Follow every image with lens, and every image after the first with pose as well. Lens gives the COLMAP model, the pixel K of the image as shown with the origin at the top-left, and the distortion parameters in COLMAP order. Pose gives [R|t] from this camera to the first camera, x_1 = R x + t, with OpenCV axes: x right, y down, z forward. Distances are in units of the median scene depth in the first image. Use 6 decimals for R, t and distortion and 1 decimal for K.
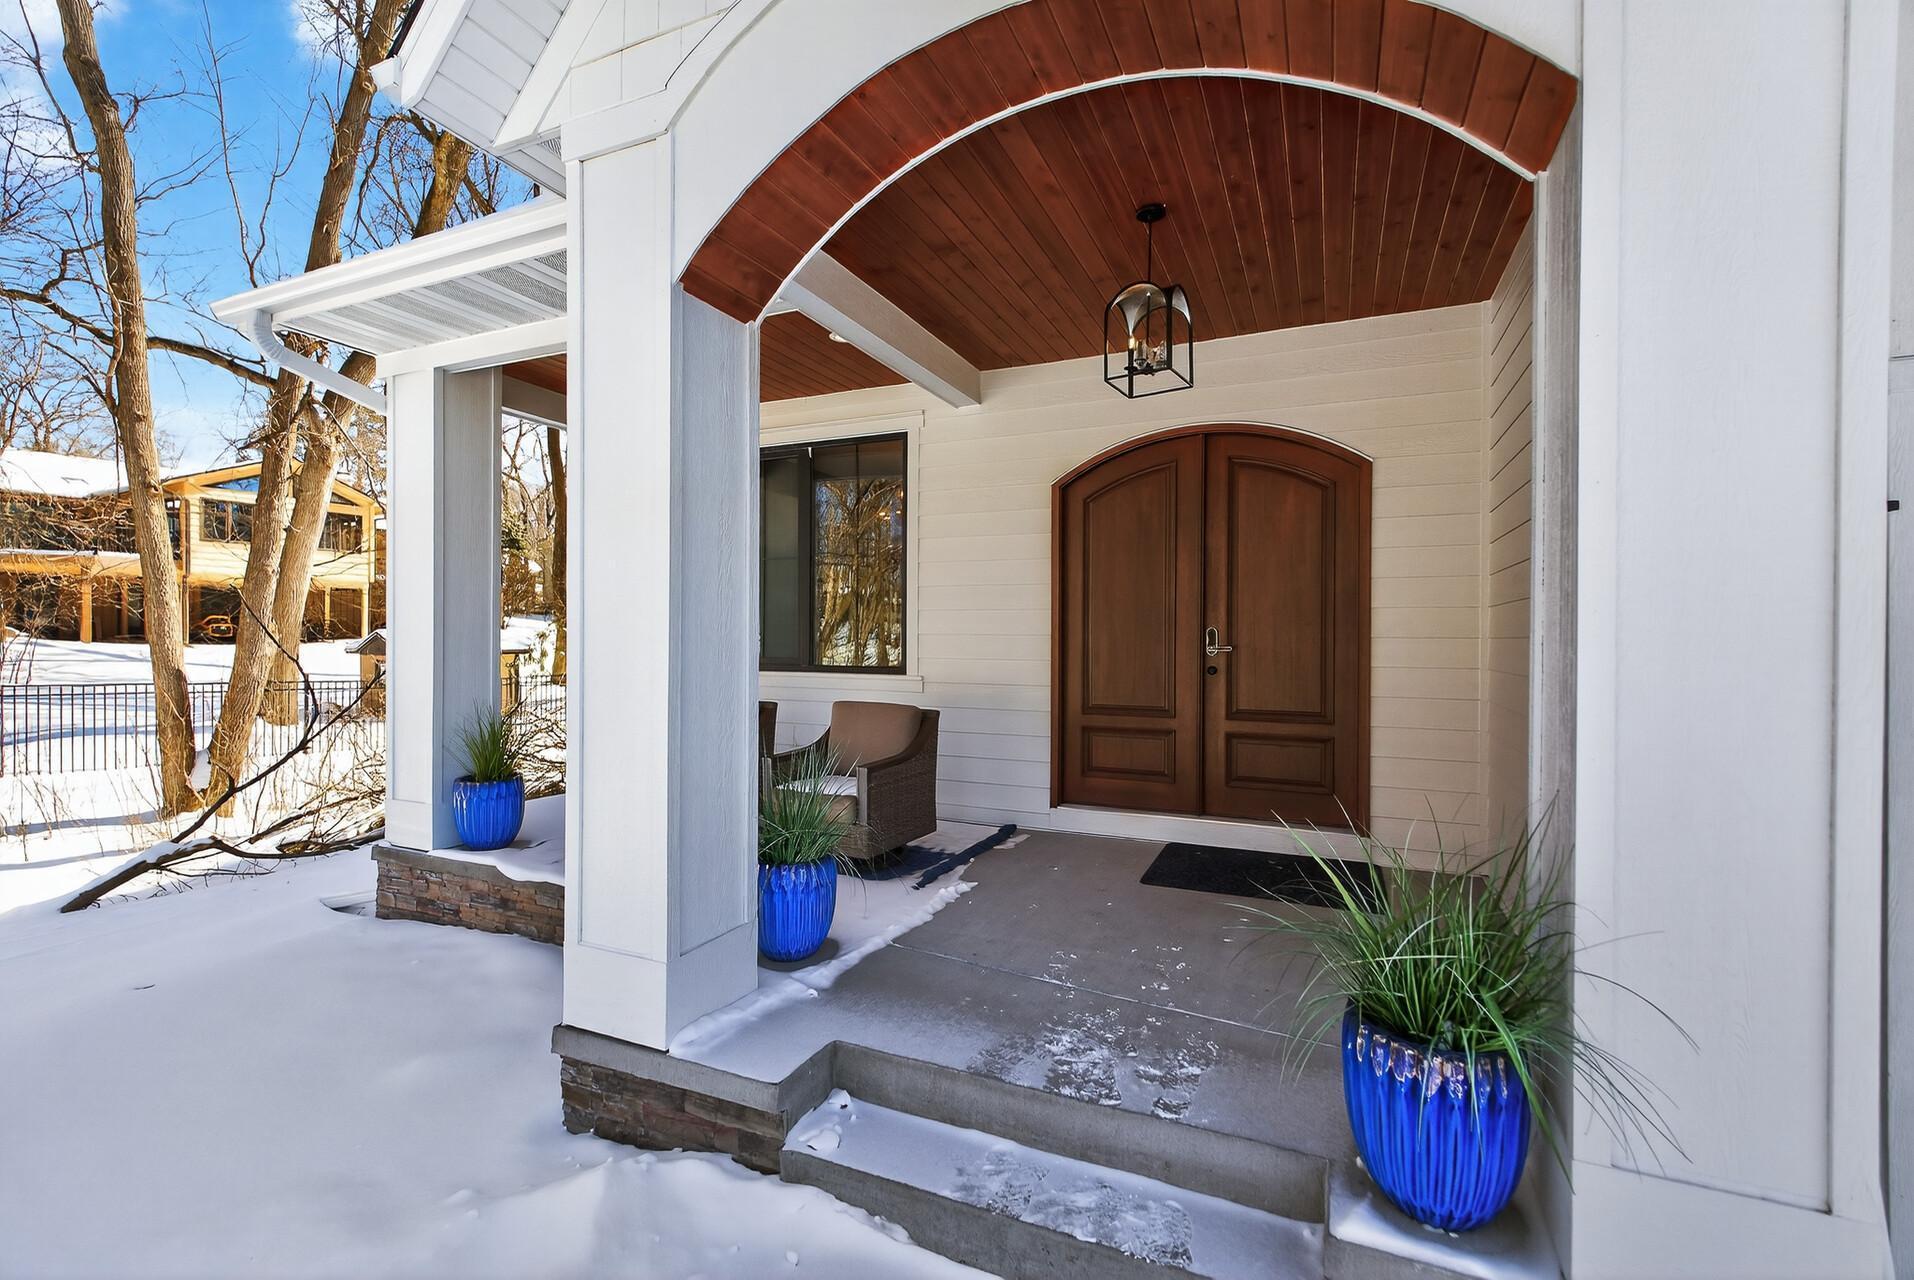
lens RADIAL K [[829.9, 0, 960.9], [0, 829.9, 644.5], [0, 0, 1]] dist [0.001747, 0.000044]
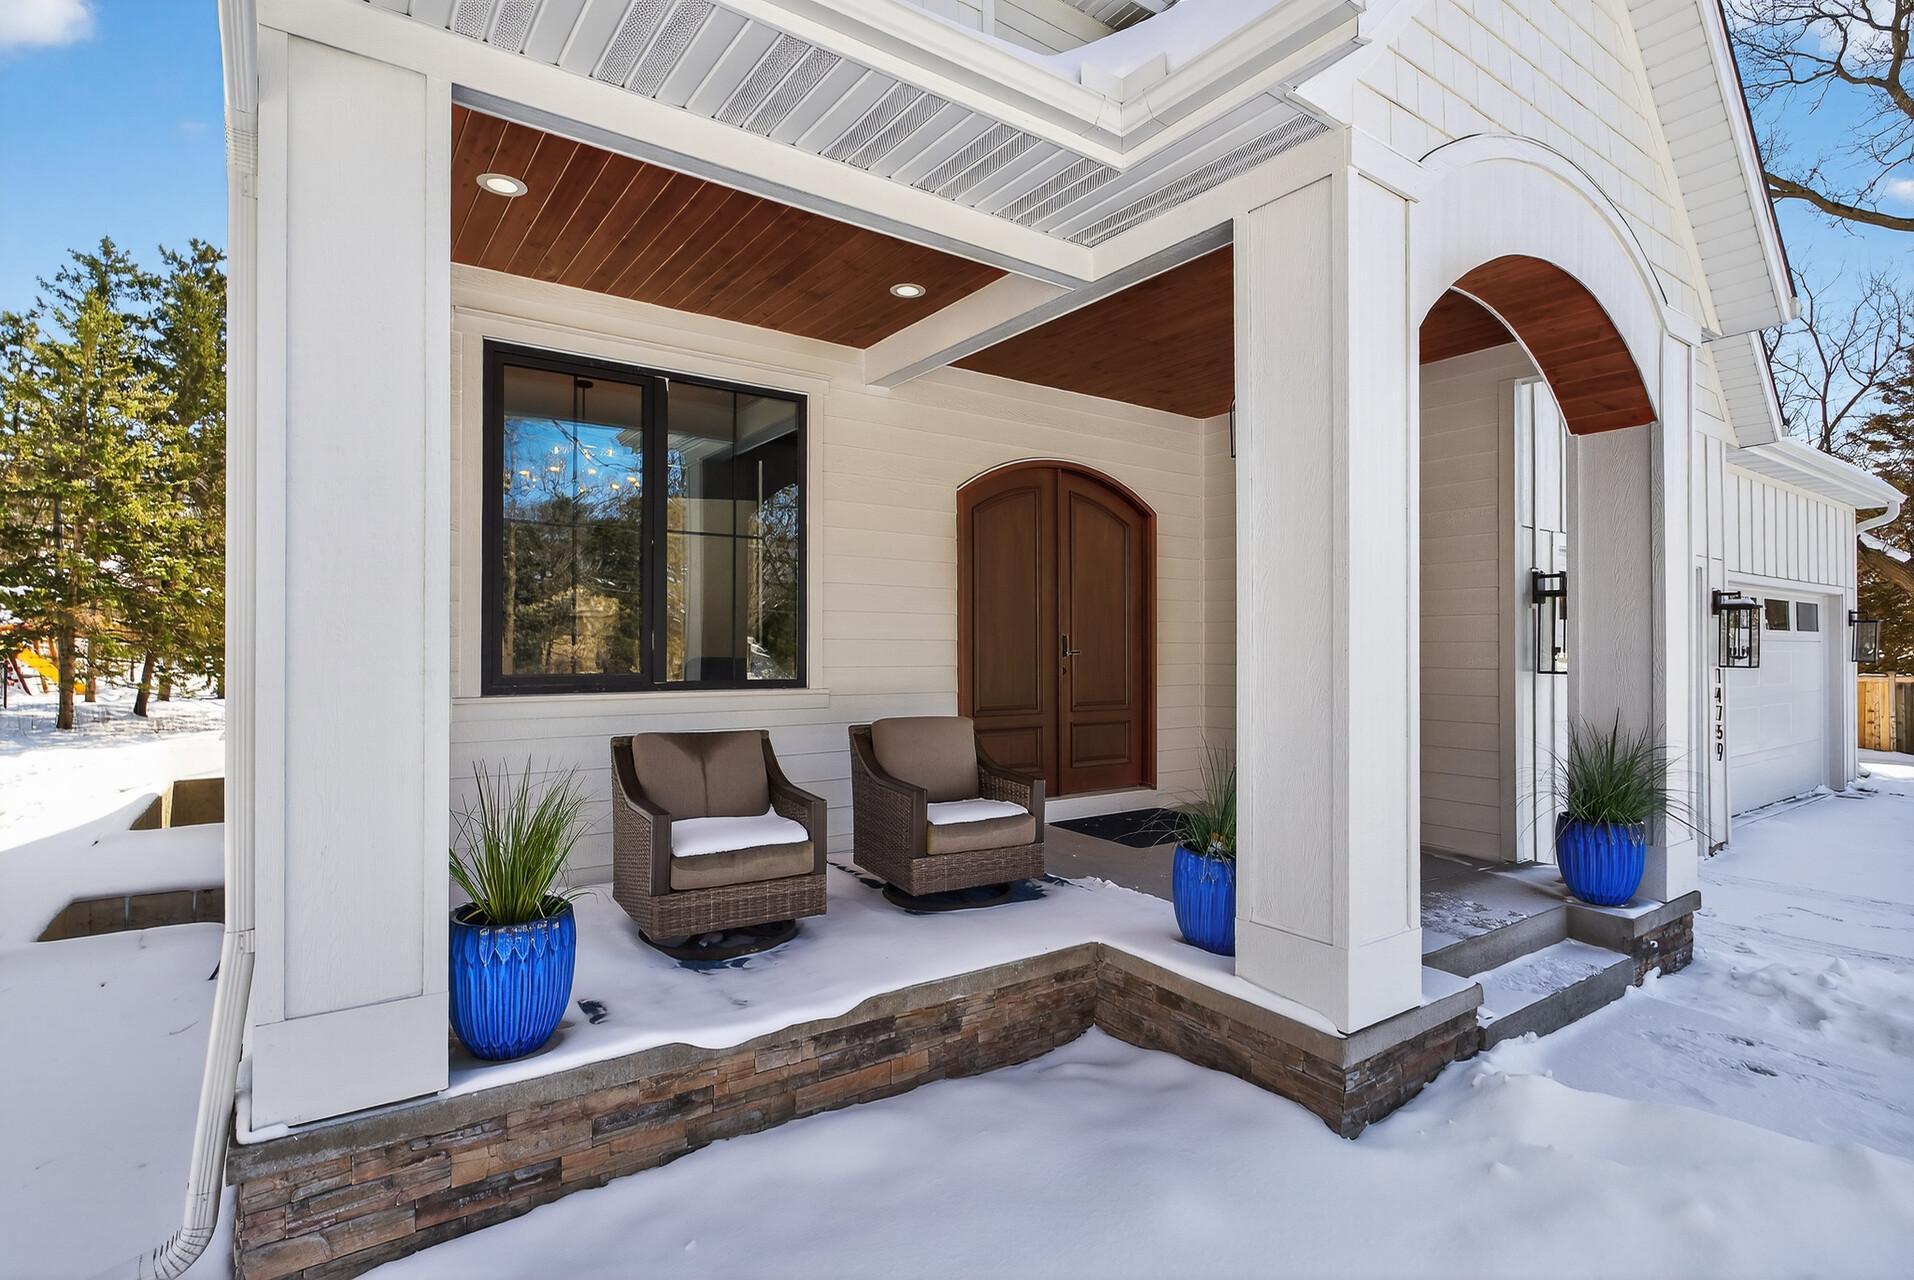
lens RADIAL K [[949.6, 0, 958.9], [0, 949.6, 638.2], [0, 0, 1]] dist [-0.001759, 0.000008]
pose [[0.509632, -0.001183, 0.860392, -1.001204], [0.004538, 0.999989, -0.001313, -0.012796], [-0.860381, 0.004573, 0.509631, 0.480408]]
